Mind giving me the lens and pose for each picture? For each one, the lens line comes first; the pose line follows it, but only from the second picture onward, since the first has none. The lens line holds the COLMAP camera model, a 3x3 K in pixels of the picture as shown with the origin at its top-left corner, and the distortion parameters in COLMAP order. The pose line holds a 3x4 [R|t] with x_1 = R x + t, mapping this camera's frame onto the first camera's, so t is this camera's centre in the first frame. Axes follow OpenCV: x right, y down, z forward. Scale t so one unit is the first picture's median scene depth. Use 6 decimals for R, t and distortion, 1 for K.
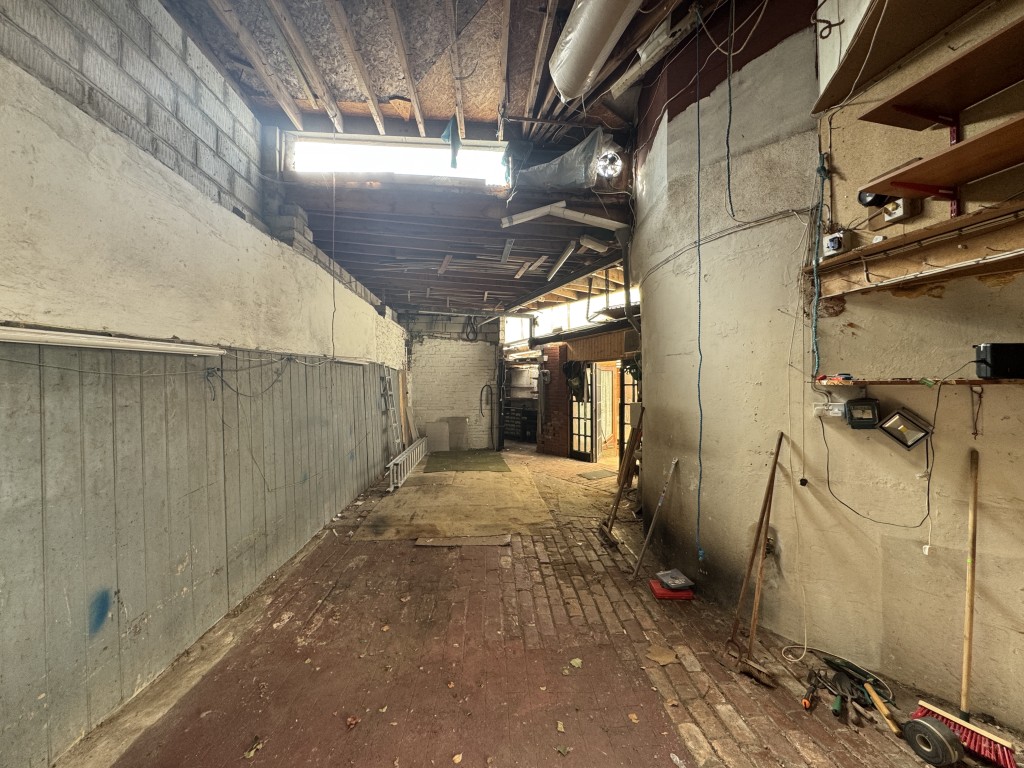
lens RADIAL K [[411.6, 0, 512.3], [0, 411.6, 383.5], [0, 0, 1]] dist [0.001656, 0.000083]
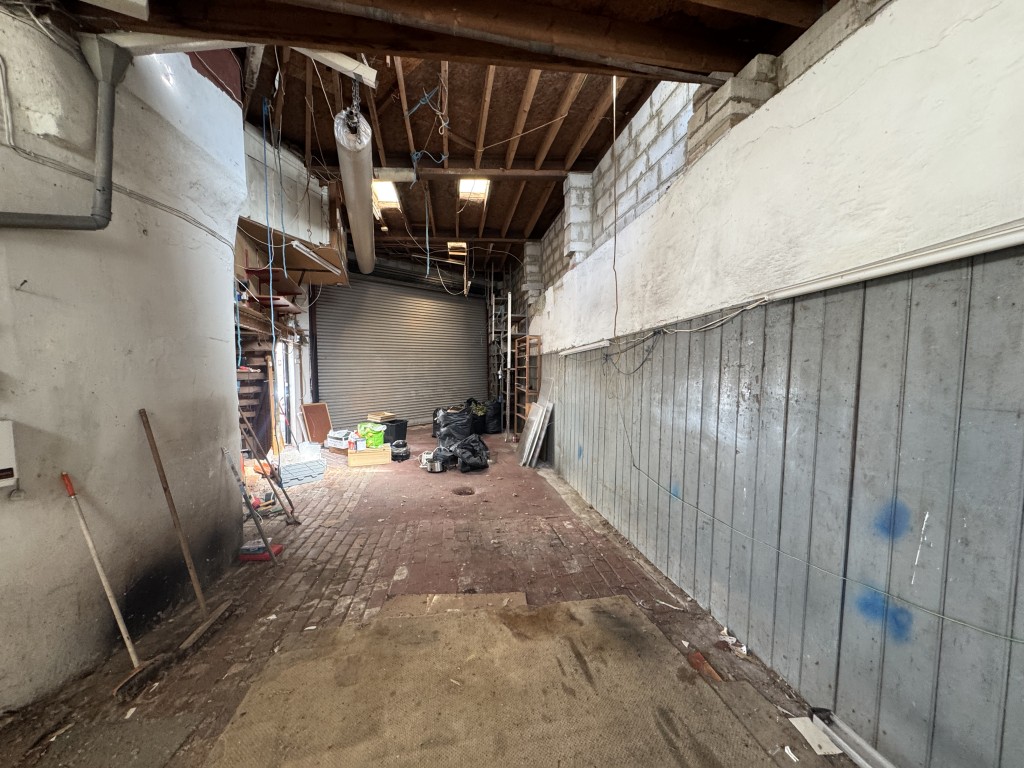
lens RADIAL K [[411.6, 0, 515.2], [0, 411.6, 385.9], [0, 0, 1]] dist [0.001656, 0.000083]
pose [[-0.994448, 0.023467, -0.102579, -0.183639], [0.019638, 0.999078, 0.038182, 0.011607], [0.103381, 0.035956, -0.993992, 1.973399]]
